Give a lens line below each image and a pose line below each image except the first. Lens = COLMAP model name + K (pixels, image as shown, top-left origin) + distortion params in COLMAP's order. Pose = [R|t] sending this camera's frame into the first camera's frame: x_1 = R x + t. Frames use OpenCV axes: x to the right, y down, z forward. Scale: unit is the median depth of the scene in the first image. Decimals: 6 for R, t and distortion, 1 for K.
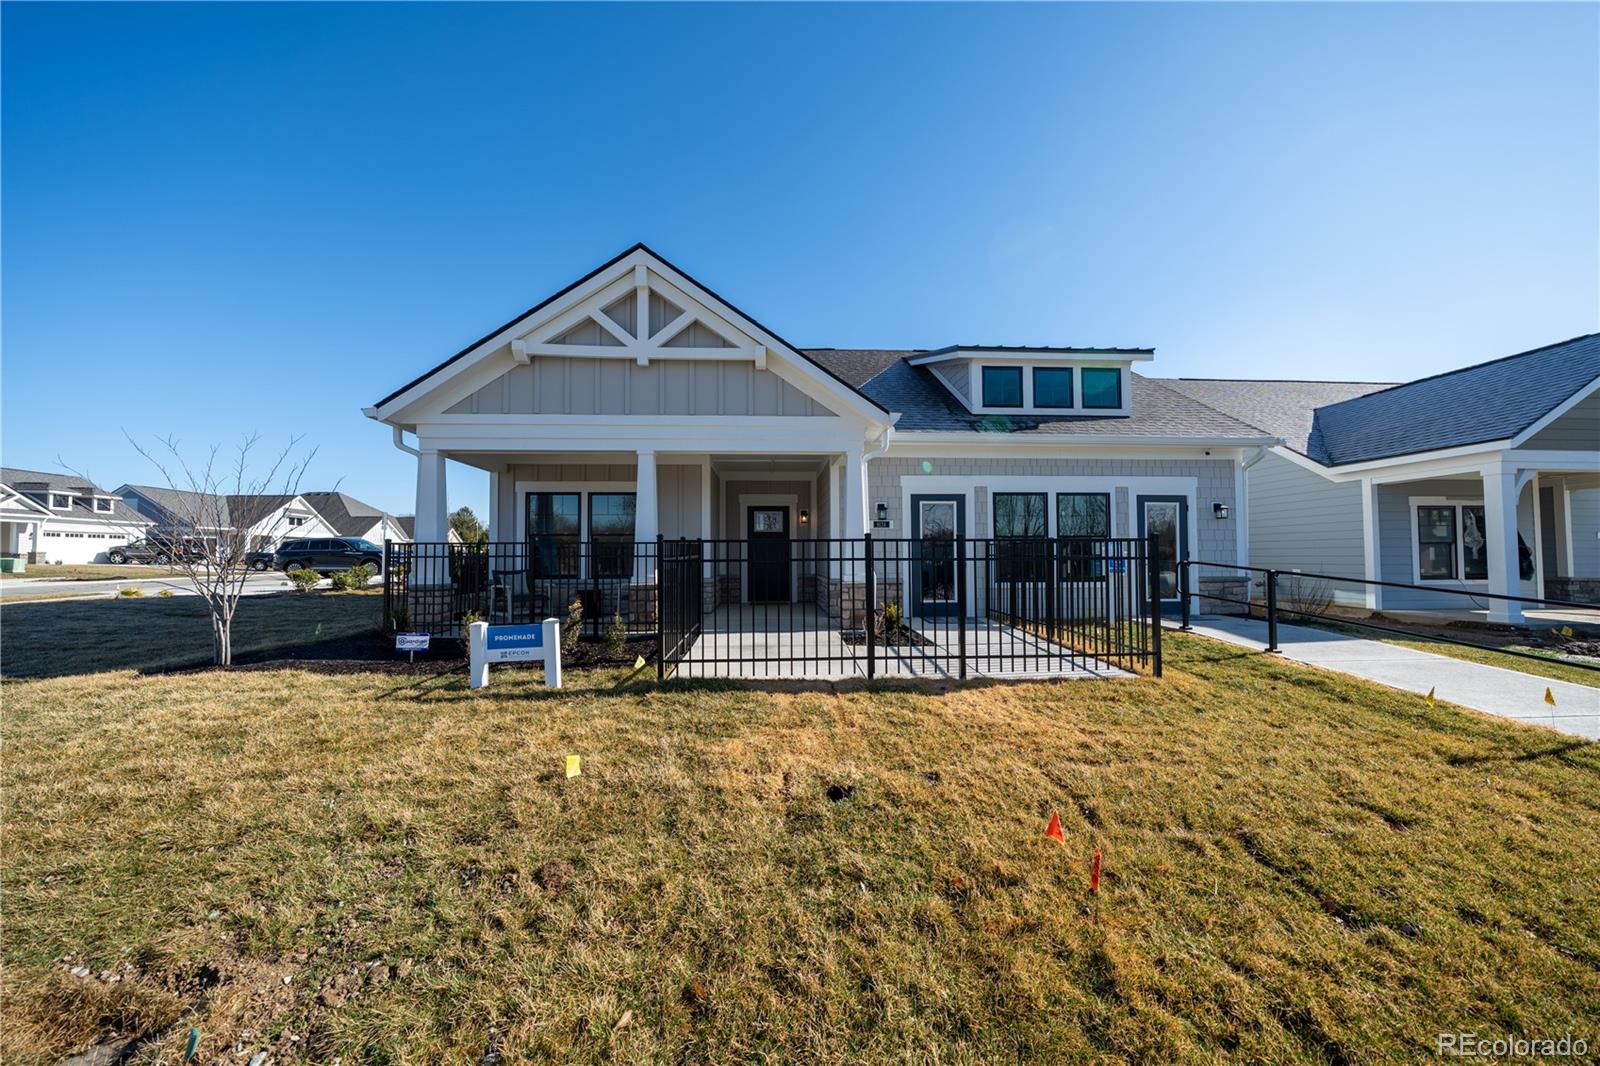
lens RADIAL K [[543.7, 0, 794.2], [0, 543.7, 540.9], [0, 0, 1]] dist [-0.011991, 0.000023]
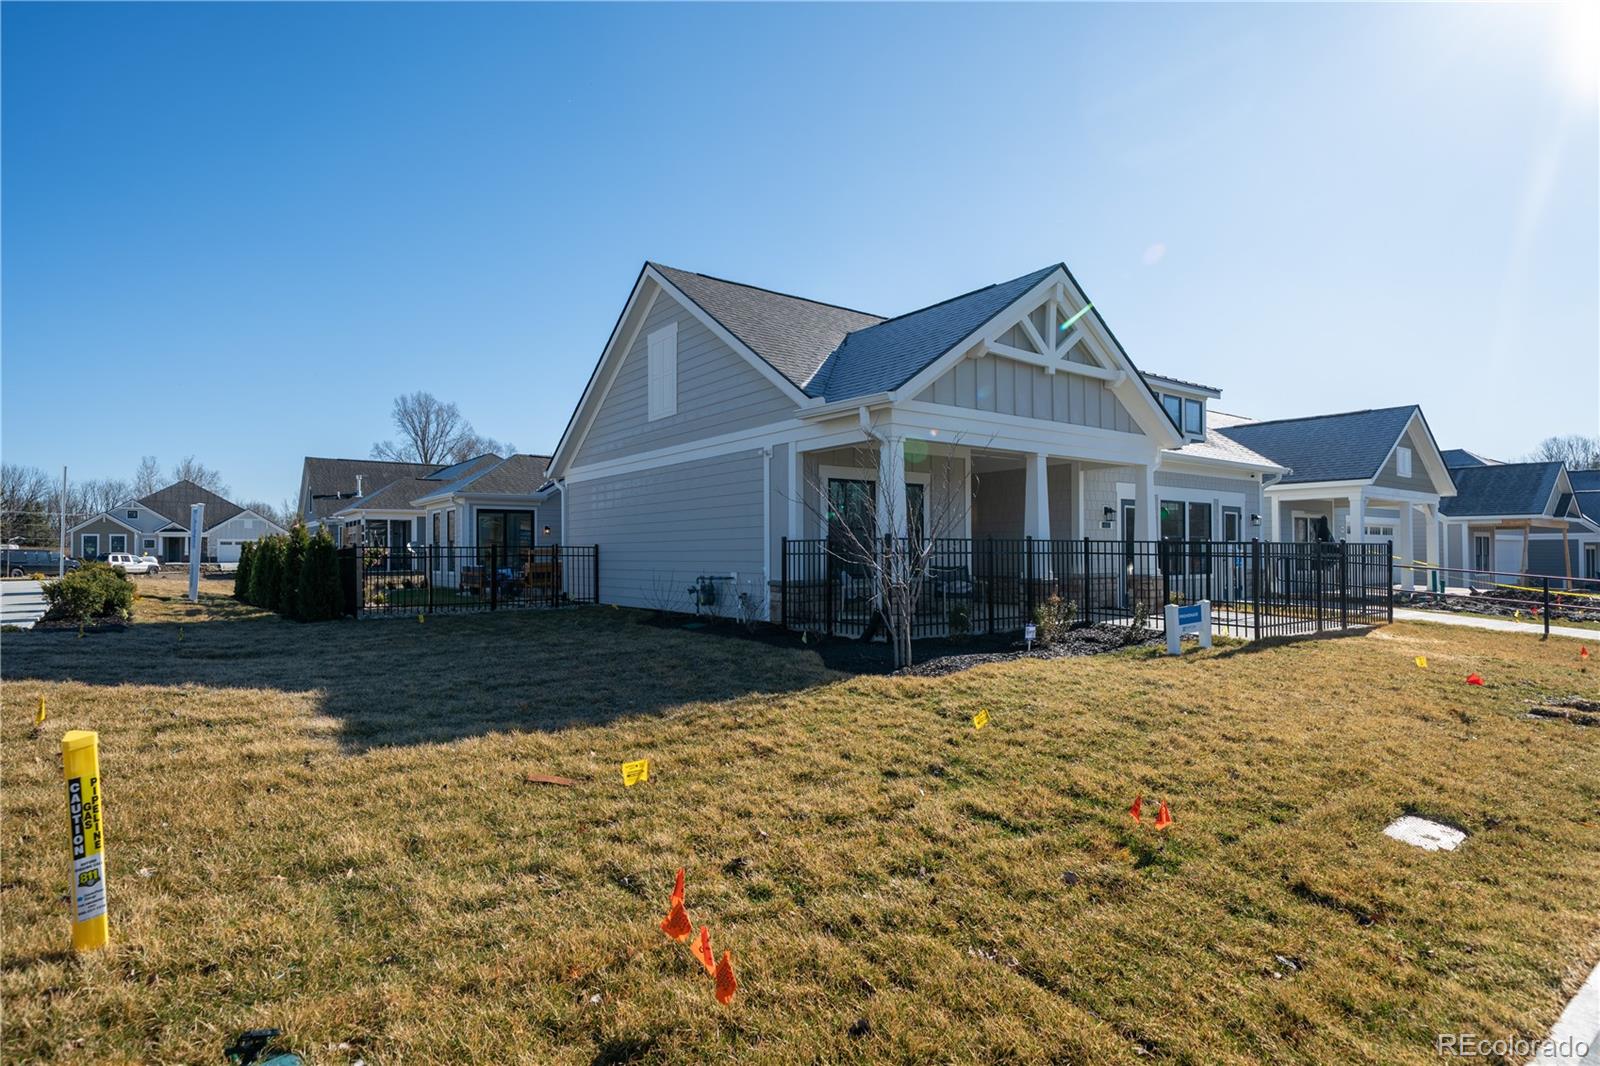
lens RADIAL K [[820.5, 0, 800.0], [0, 820.5, 533.0], [0, 0, 1]] dist [0.000400, 0.000168]
pose [[0.826843, 0.014712, 0.562241, -1.590400], [-0.015961, 0.999869, -0.002691, 0.000892], [-0.562206, -0.006749, 0.826969, -0.059663]]
